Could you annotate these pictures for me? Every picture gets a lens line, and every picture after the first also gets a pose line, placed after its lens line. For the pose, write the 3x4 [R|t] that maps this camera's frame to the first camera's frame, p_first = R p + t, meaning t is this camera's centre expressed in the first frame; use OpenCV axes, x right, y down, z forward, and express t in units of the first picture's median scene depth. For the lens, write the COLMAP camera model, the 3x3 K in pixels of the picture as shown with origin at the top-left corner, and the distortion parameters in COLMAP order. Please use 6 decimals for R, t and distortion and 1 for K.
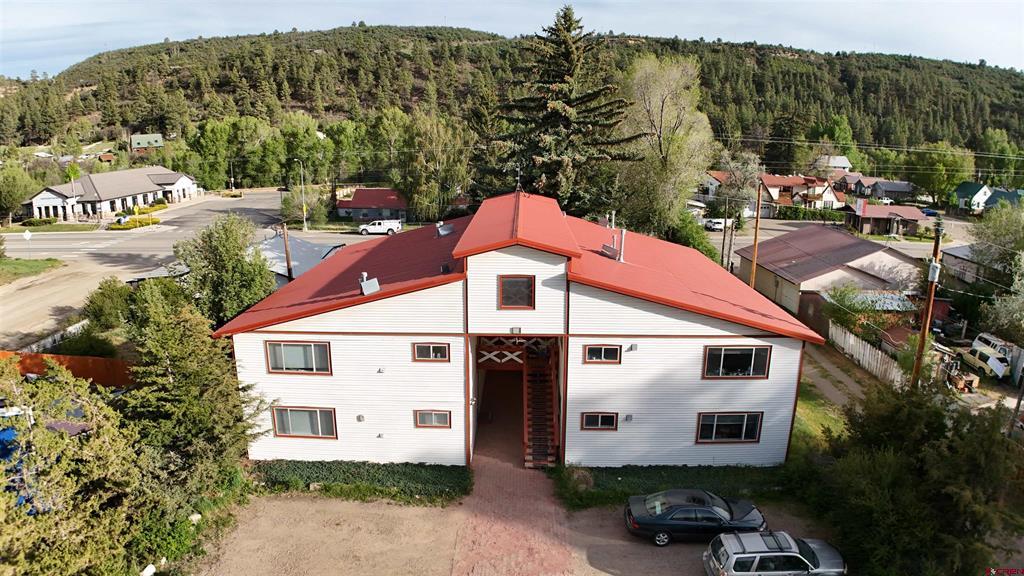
lens RADIAL K [[628.9, 0, 512.0], [0, 628.9, 288.0], [0, 0, 1]] dist [-0.187388, 0.024614]
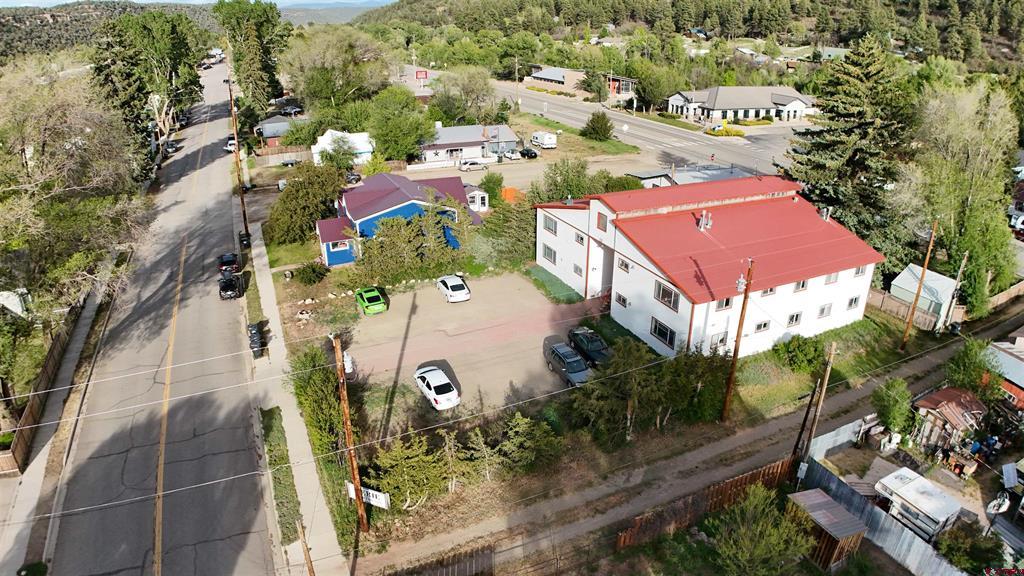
lens RADIAL K [[628.9, 0, 512.0], [0, 628.9, 288.0], [0, 0, 1]] dist [-0.187388, 0.024614]
pose [[0.423772, 0.356834, -0.832518, 0.132426], [-0.211606, 0.932697, 0.292060, -0.026132], [0.880704, 0.052399, 0.470759, -0.017725]]
